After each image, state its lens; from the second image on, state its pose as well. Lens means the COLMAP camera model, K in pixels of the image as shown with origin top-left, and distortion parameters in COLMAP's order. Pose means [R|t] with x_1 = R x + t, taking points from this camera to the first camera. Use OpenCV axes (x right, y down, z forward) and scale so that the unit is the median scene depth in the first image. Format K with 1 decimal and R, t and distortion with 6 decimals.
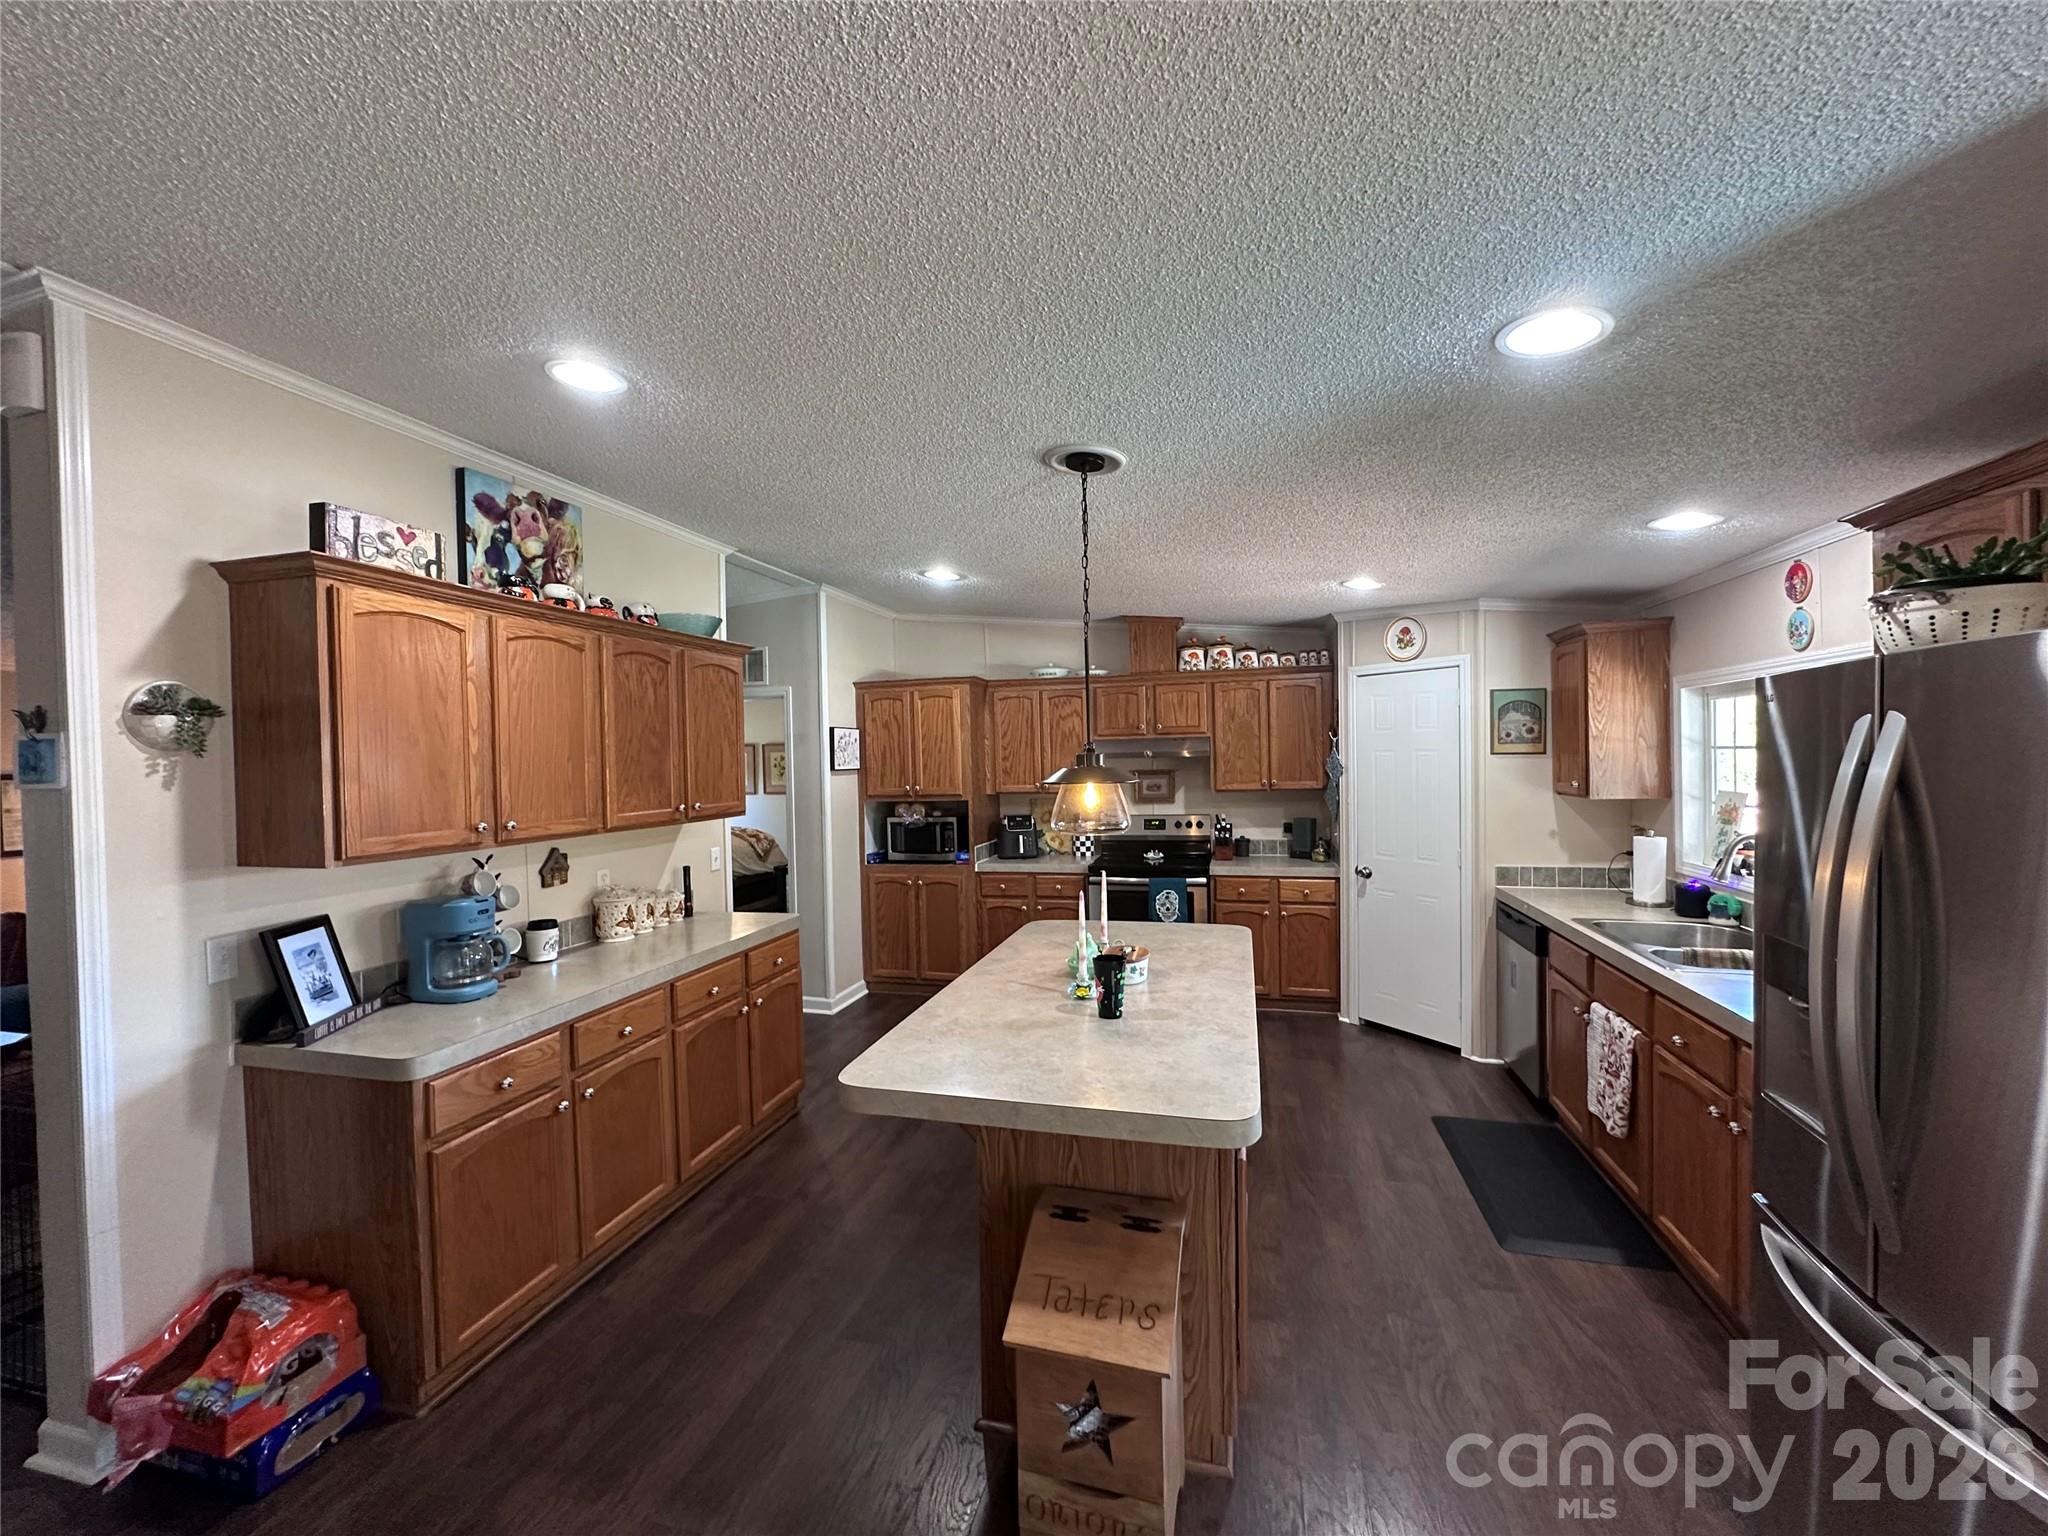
lens RADIAL K [[823.8, 0, 1022.2], [0, 823.8, 775.1], [0, 0, 1]] dist [-0.002828, -0.000041]
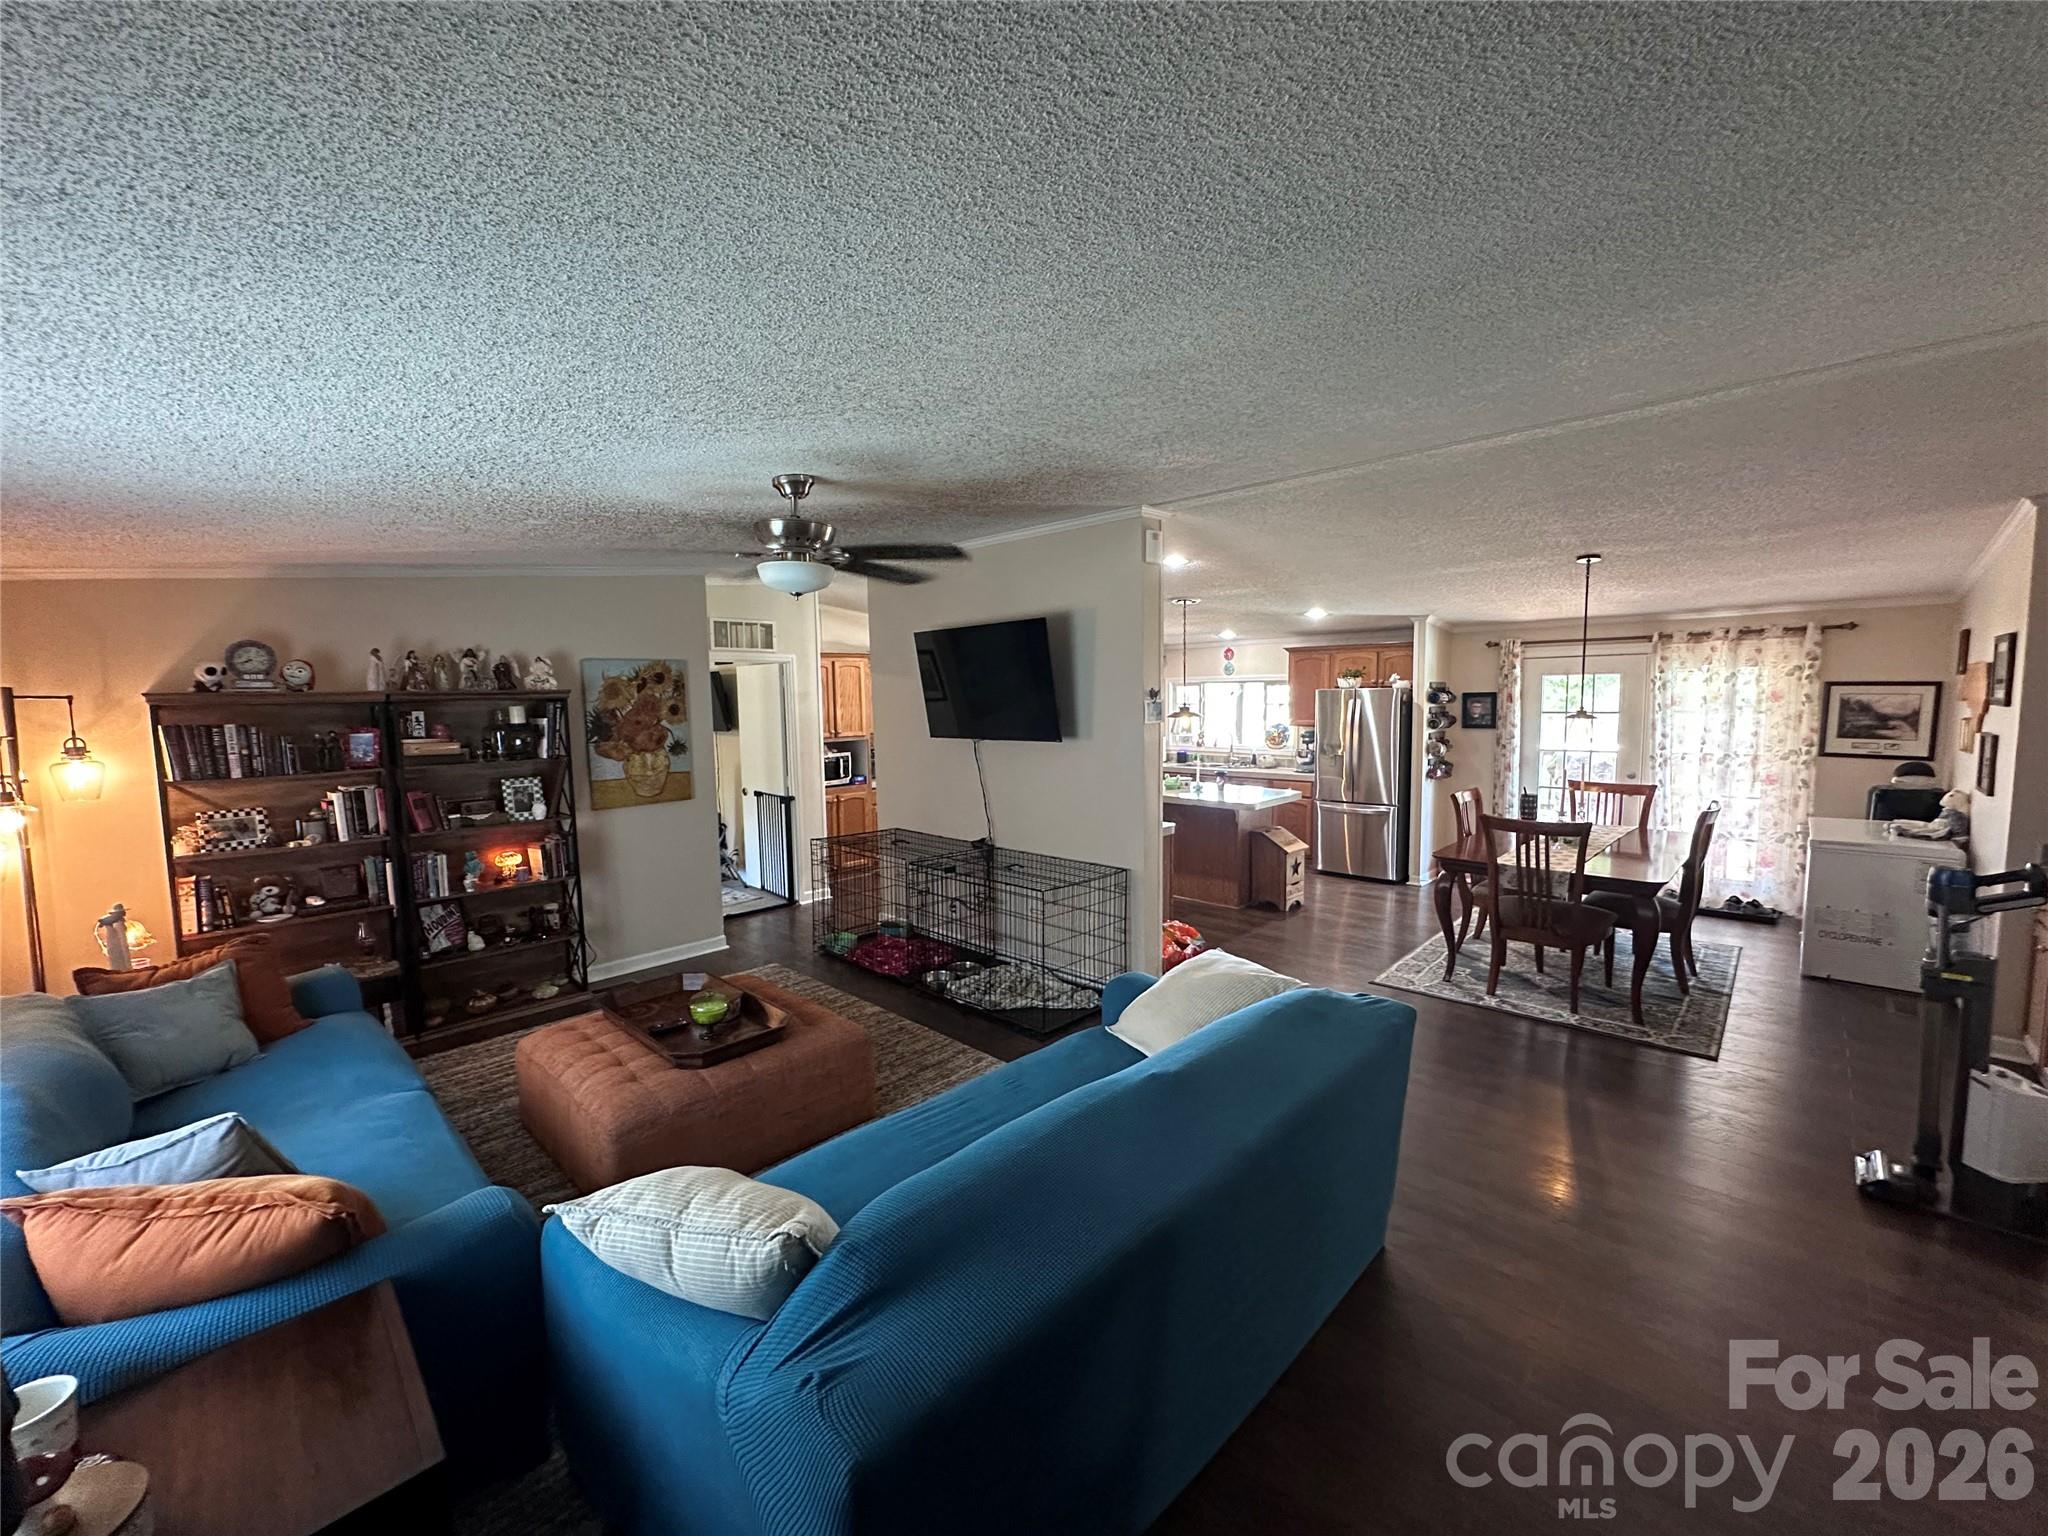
lens RADIAL K [[823.8, 0, 1022.2], [0, 823.8, 775.1], [0, 0, 1]] dist [-0.002828, -0.000041]
pose [[0.484176, -0.076875, 0.871587, -1.534516], [0.025870, 0.996955, 0.073562, -0.009215], [-0.874588, -0.013069, 0.484691, 0.071082]]
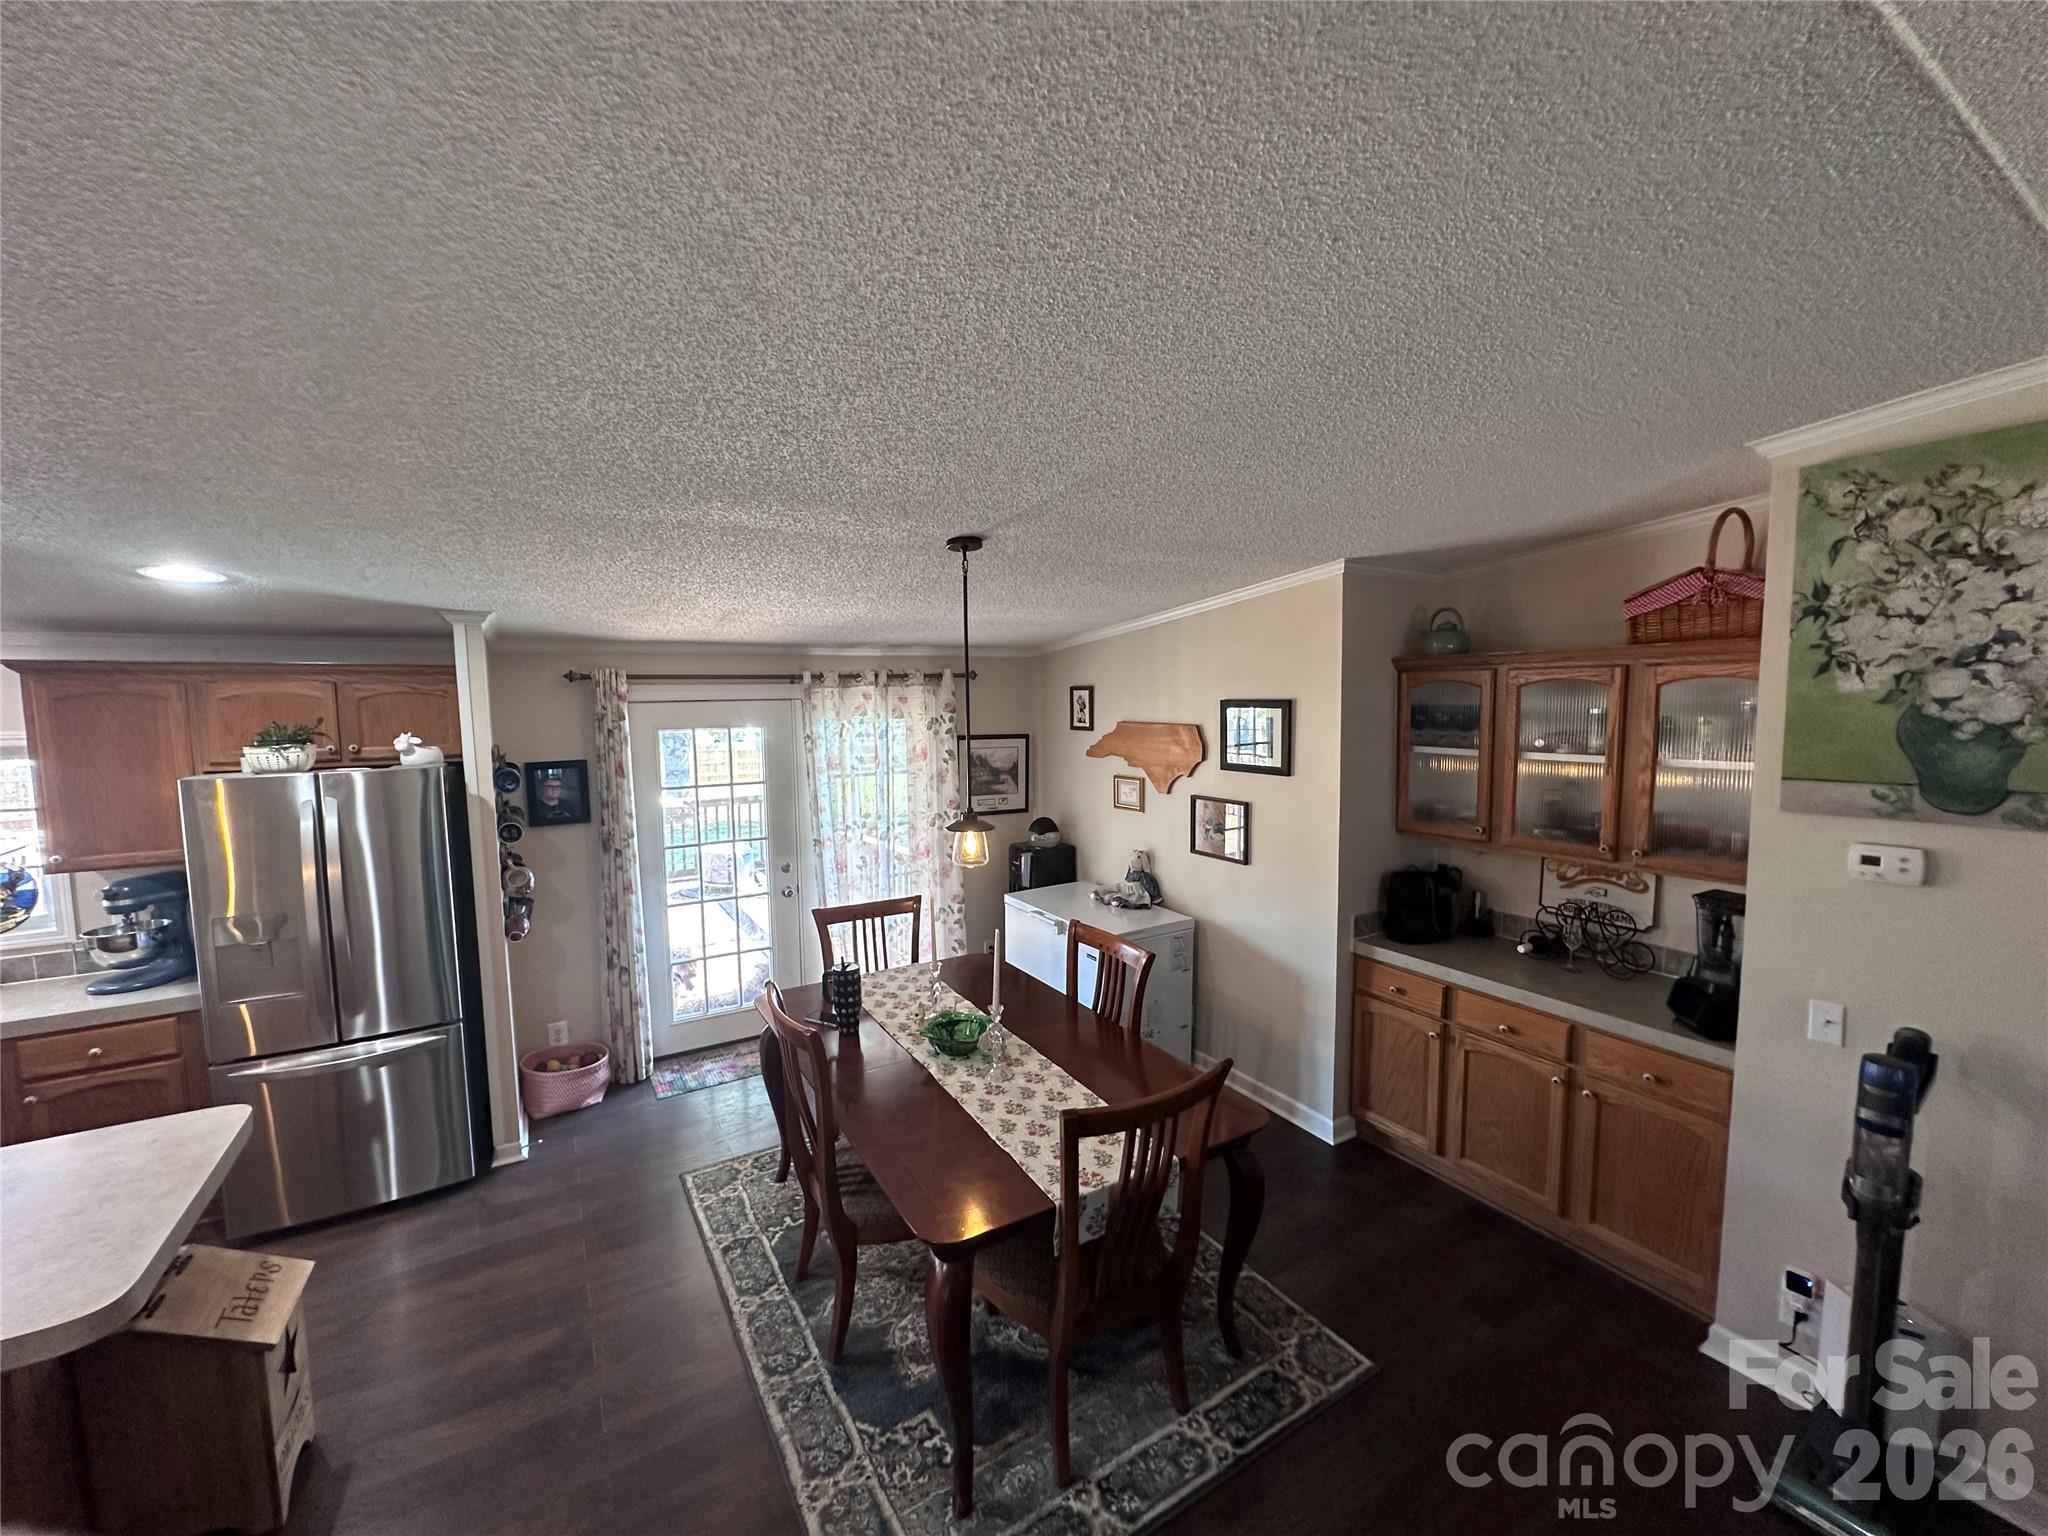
lens RADIAL K [[823.8, 0, 1022.2], [0, 823.8, 775.1], [0, 0, 1]] dist [-0.002828, -0.000041]
pose [[-0.714107, -0.040441, 0.698867, -0.609554], [0.039827, 0.994366, 0.098235, -0.087389], [-0.698902, 0.097984, -0.708473, 0.373907]]
